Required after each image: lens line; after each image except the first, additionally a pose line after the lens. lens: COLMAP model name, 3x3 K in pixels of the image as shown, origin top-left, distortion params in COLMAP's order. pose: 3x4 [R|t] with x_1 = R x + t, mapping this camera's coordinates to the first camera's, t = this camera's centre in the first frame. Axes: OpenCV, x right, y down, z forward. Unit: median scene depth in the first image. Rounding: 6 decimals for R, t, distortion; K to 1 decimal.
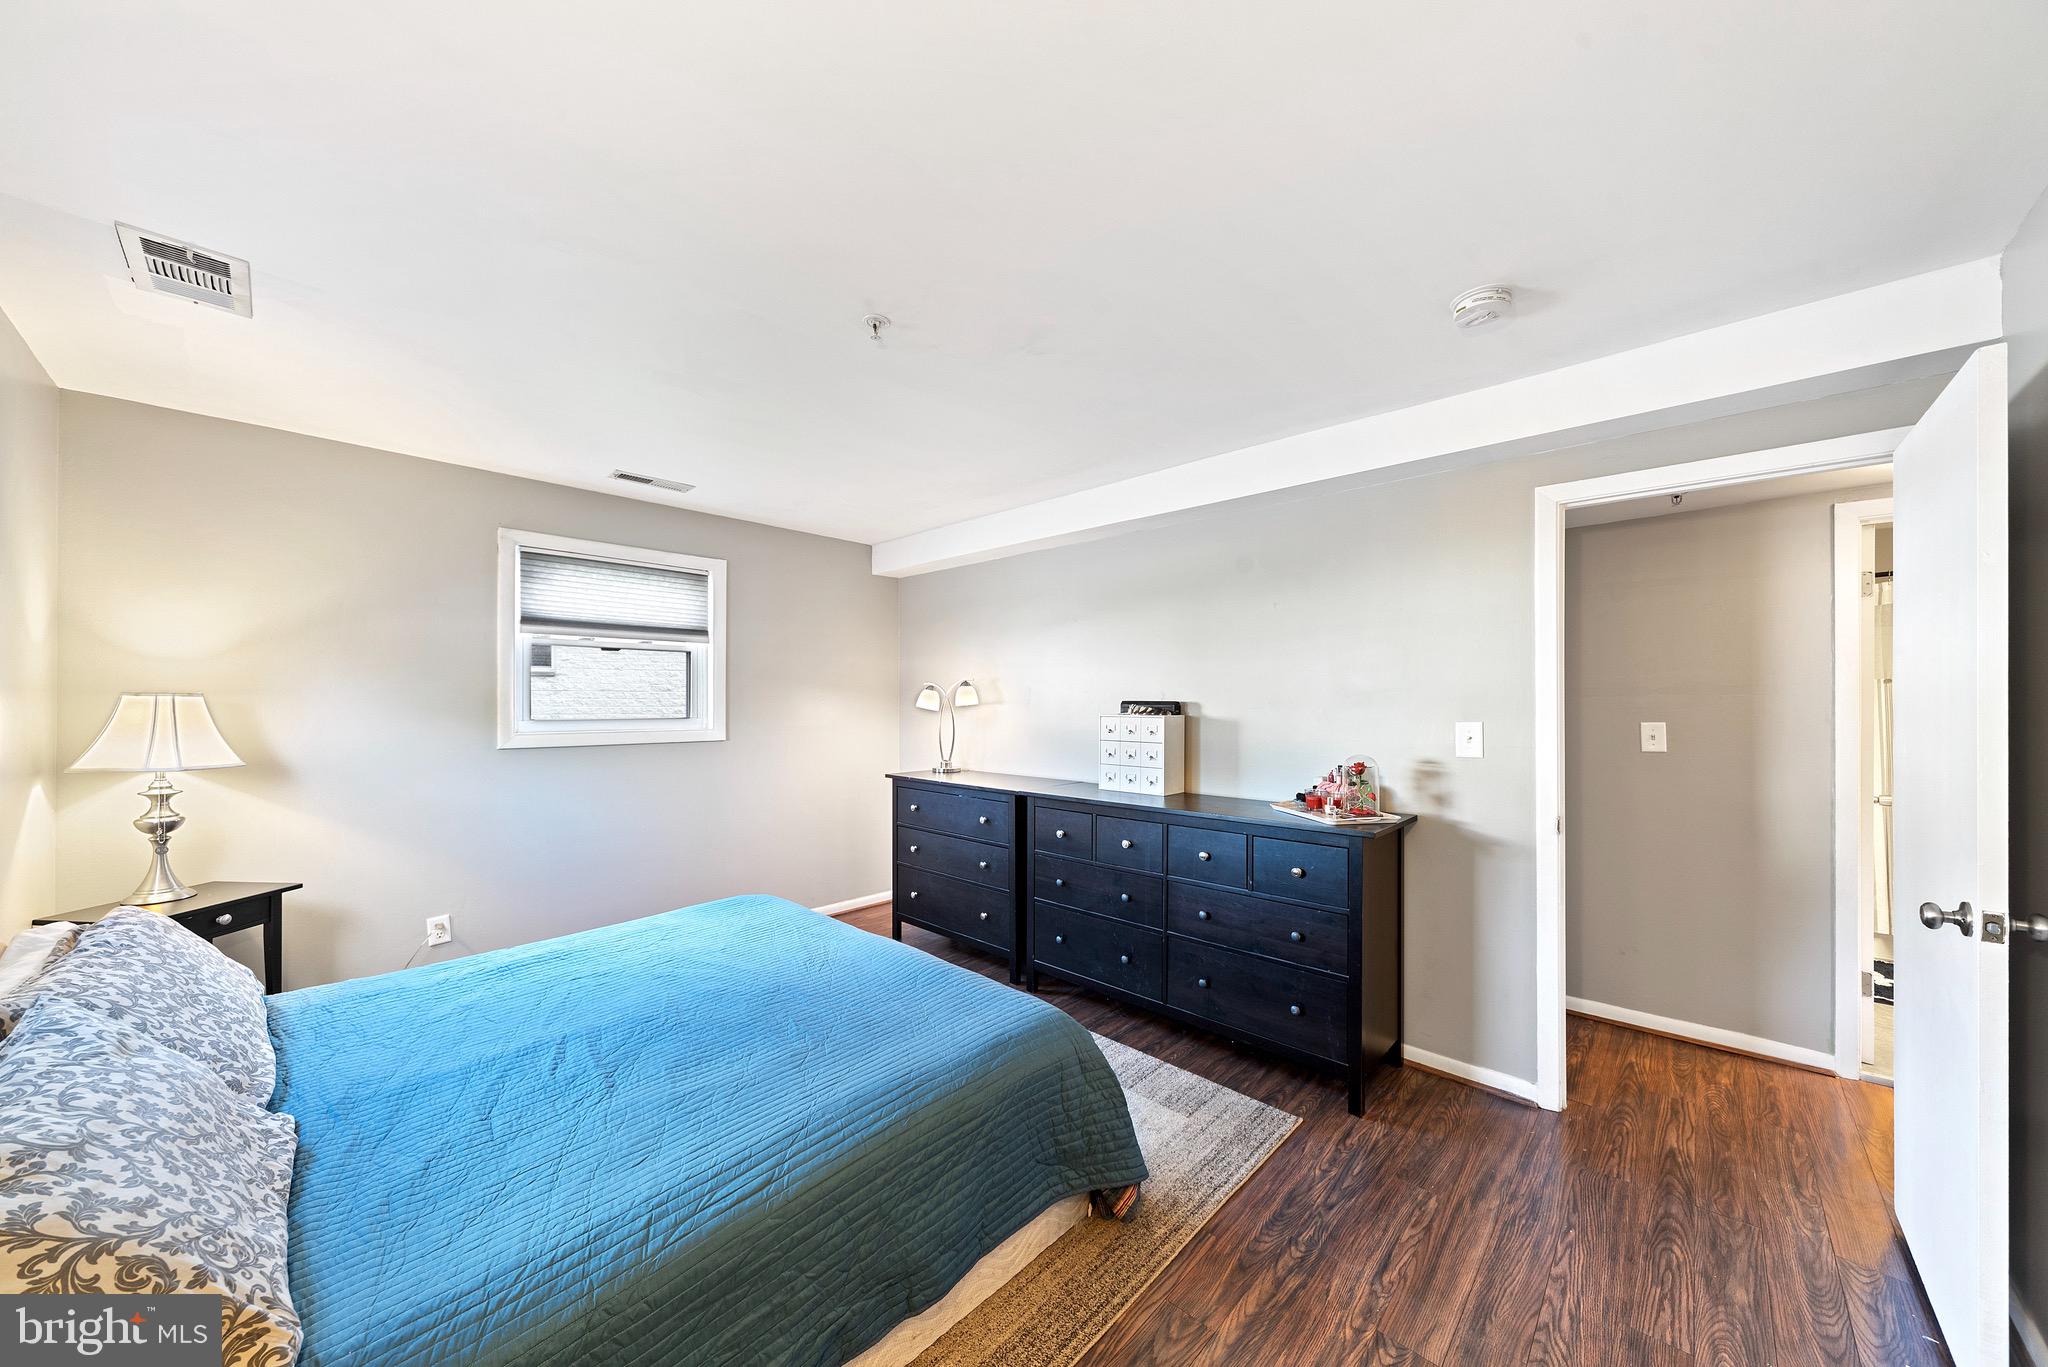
lens RADIAL K [[709.7, 0, 1011.4], [0, 709.7, 732.1], [0, 0, 1]] dist [0.000263, 0.000027]
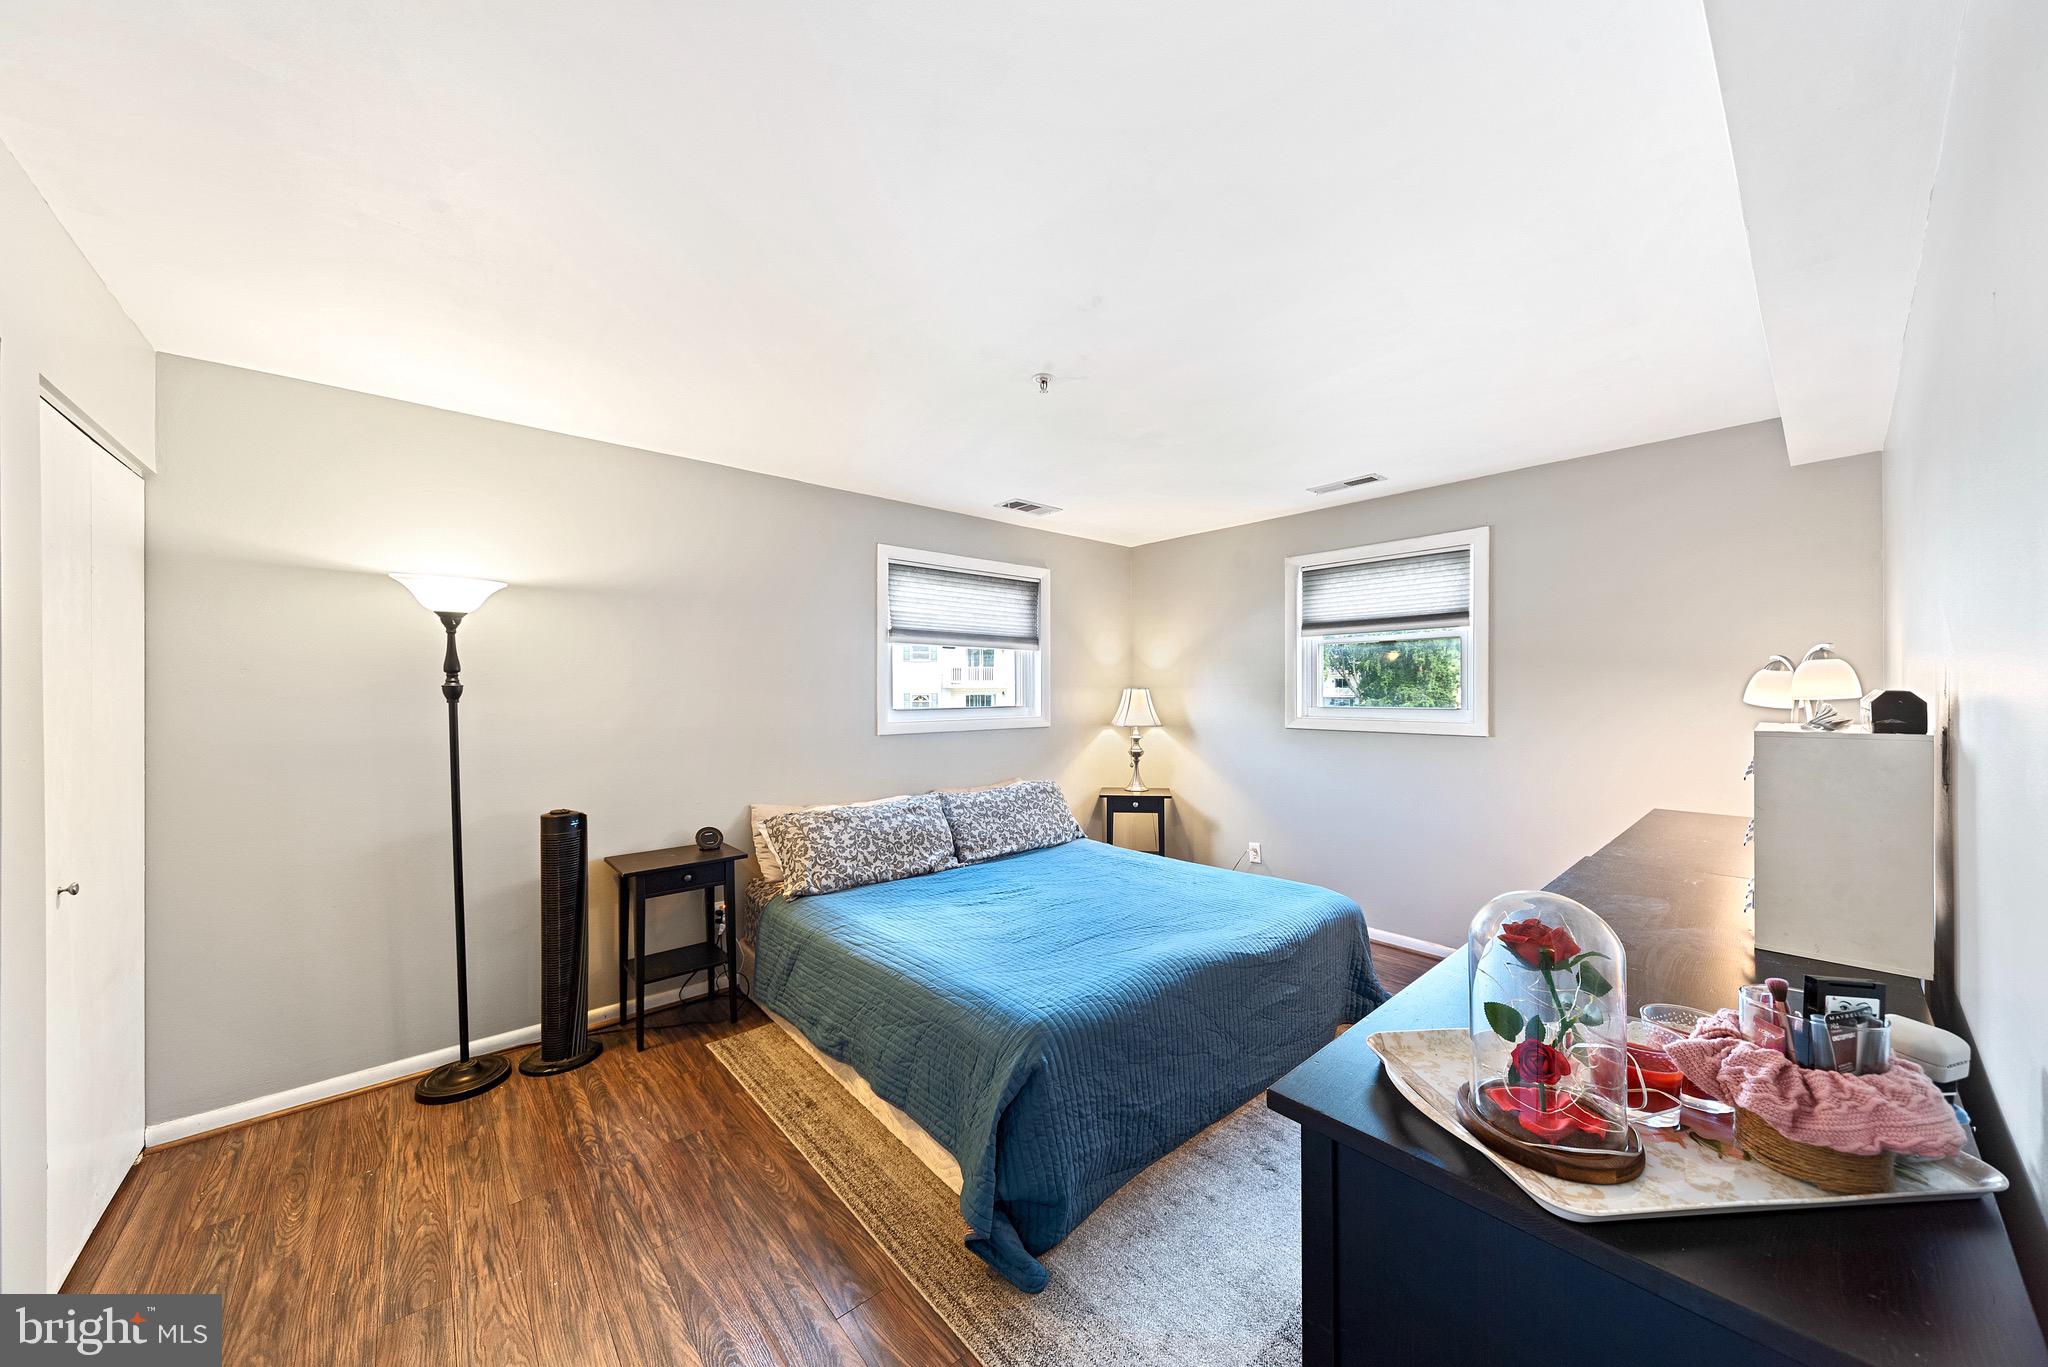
lens RADIAL K [[698.4, 0, 1021.8], [0, 698.4, 688.8], [0, 0, 1]] dist [0.000574, 0.000051]
pose [[-0.088539, -0.000948, -0.996072, 0.813567], [-0.034094, 0.999416, 0.002080, -0.045291], [0.995489, 0.034144, -0.088520, 0.849925]]
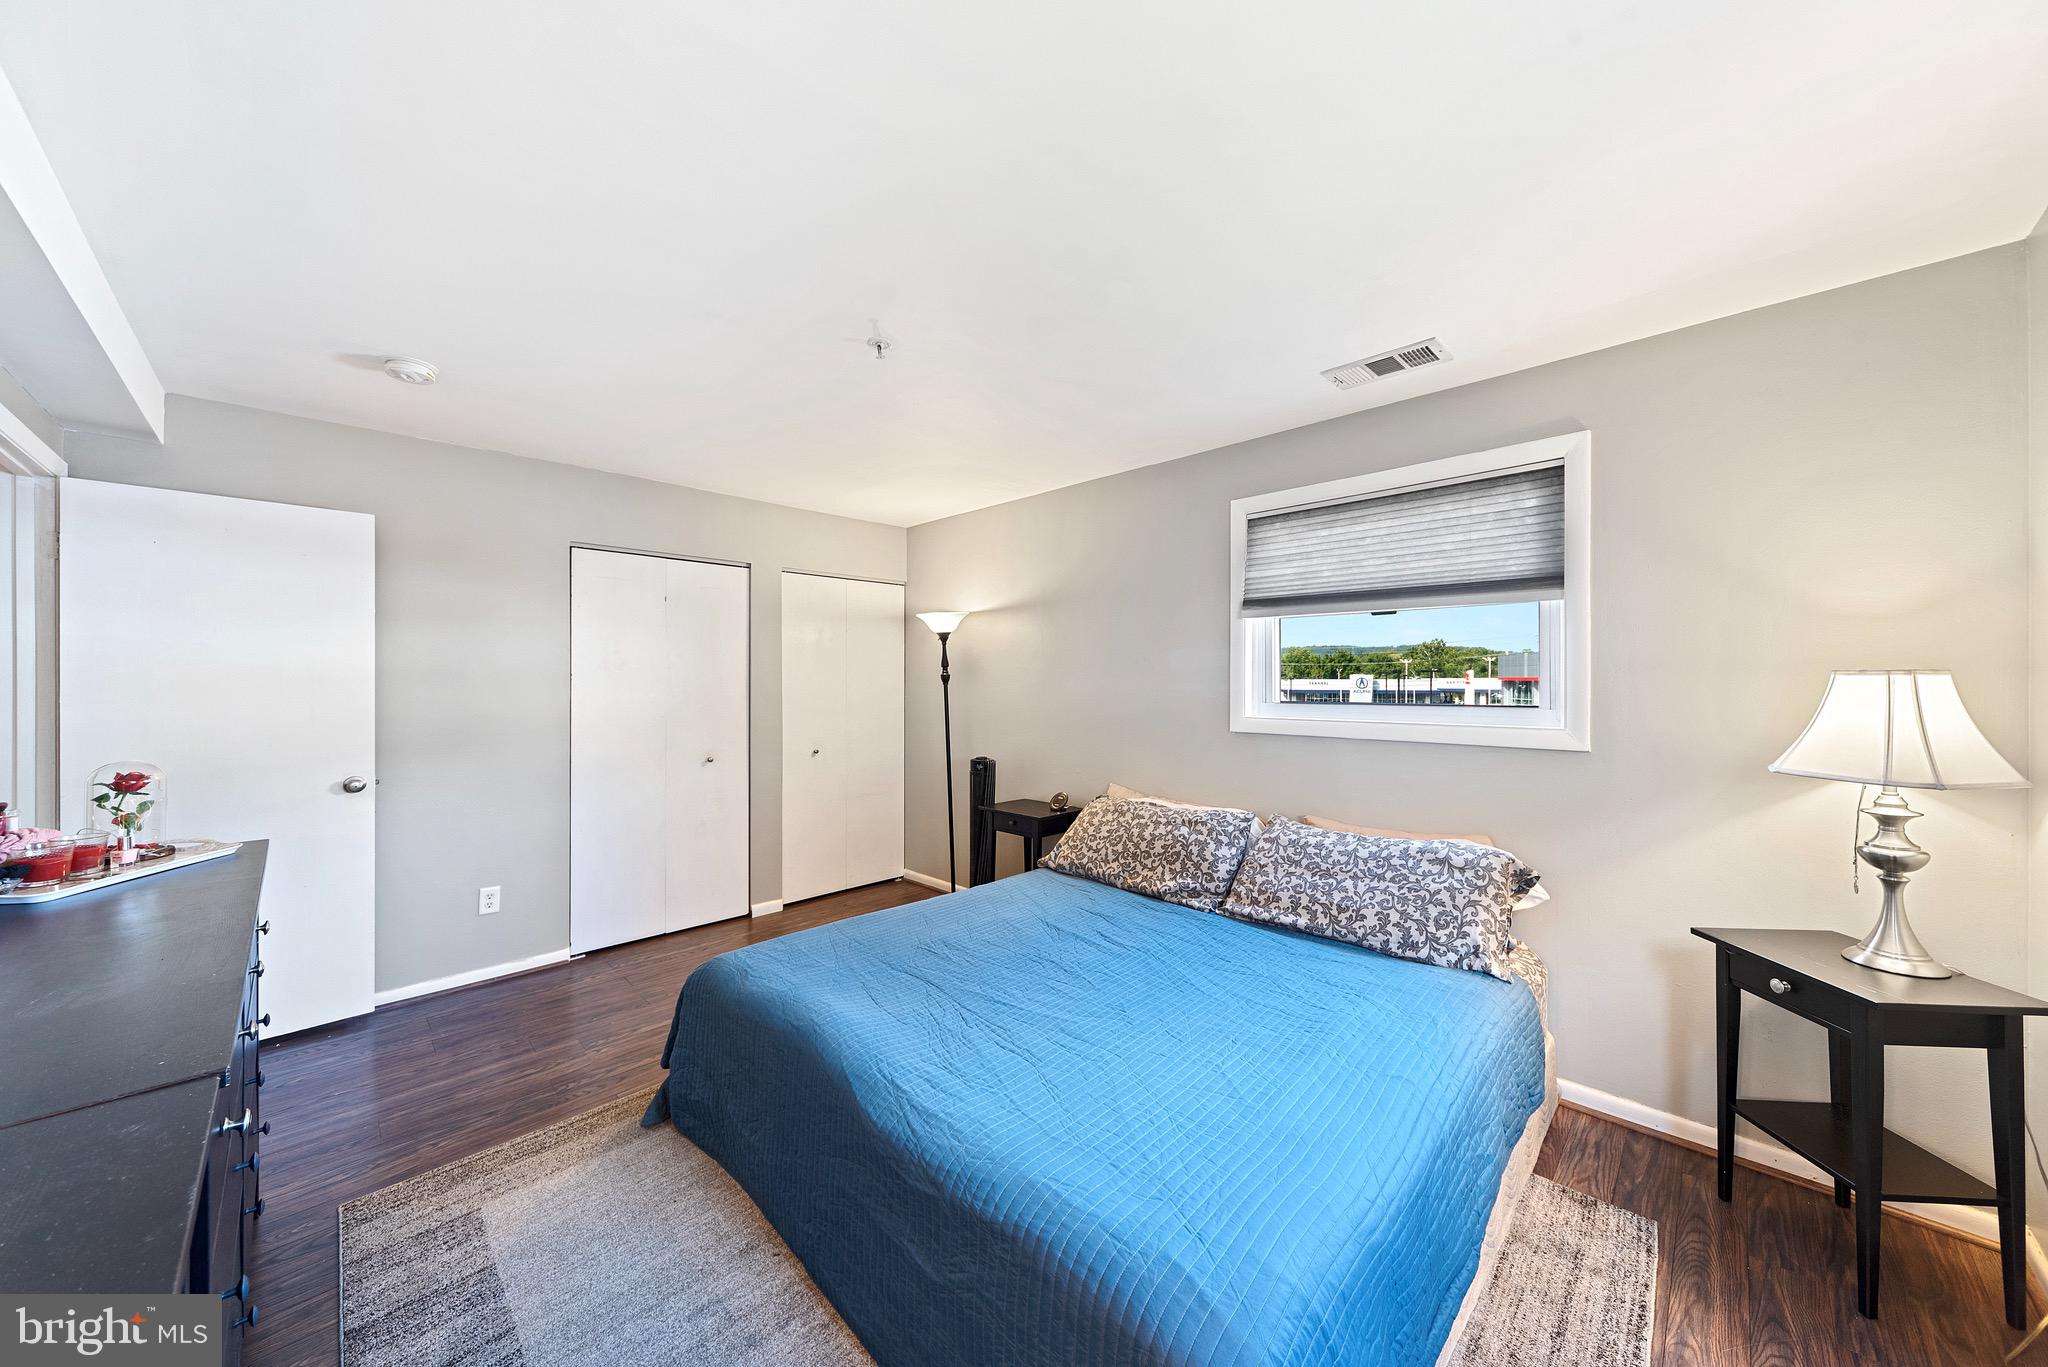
lens RADIAL K [[717.6, 0, 1020.5], [0, 717.6, 669.2], [0, 0, 1]] dist [0.006682, 0.000082]
pose [[-0.999796, 0.002780, 0.019981, -0.353729], [0.003270, 0.999693, 0.024563, -0.076932], [-0.019907, 0.024624, -0.999499, 1.734556]]
